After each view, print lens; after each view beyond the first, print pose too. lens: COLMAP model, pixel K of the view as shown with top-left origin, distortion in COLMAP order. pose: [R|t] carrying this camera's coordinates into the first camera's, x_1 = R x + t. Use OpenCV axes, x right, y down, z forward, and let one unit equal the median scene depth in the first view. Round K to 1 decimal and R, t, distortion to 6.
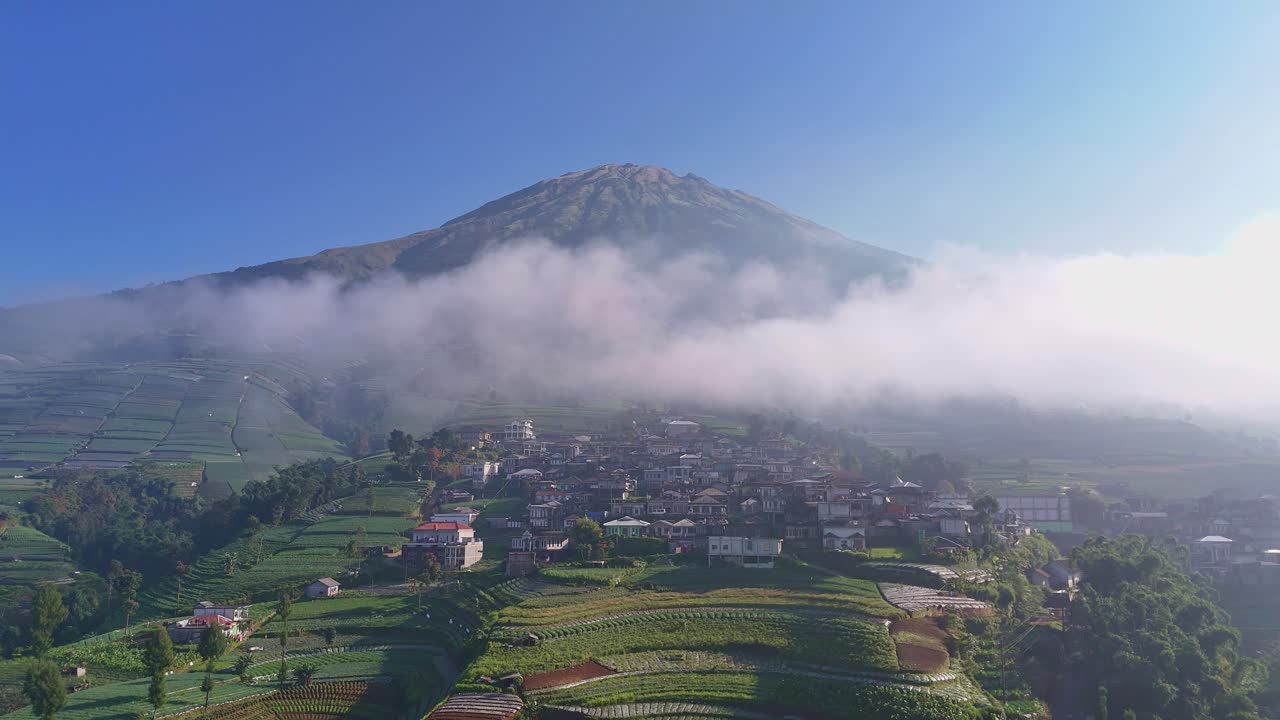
lens RADIAL K [[933.7, 0, 640.0], [0, 933.7, 360.0], [0, 0, 1]] dist [0.053415, -0.054807]
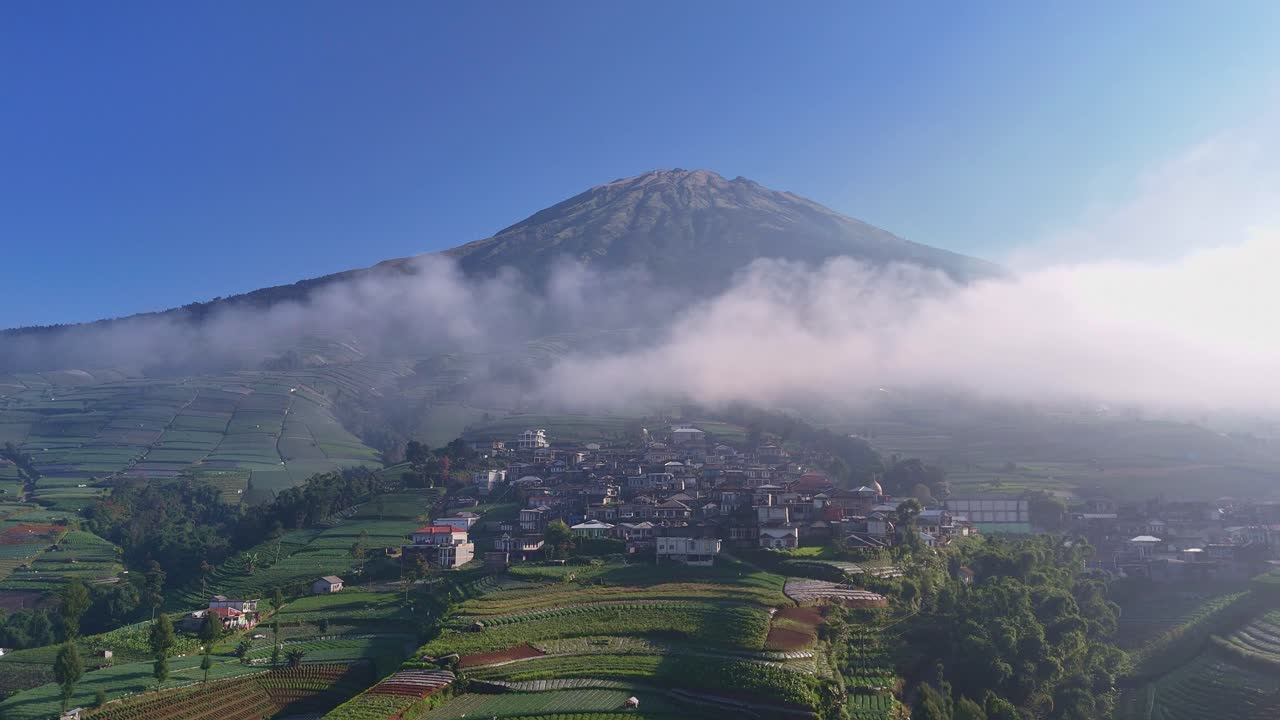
lens RADIAL K [[933.7, 0, 640.0], [0, 933.7, 360.0], [0, 0, 1]] dist [0.053415, -0.054807]
pose [[0.998032, -0.014546, -0.061000, 0.102255], [0.014338, 0.999890, -0.003845, -0.015506], [0.061049, 0.002962, 0.998130, -0.093986]]
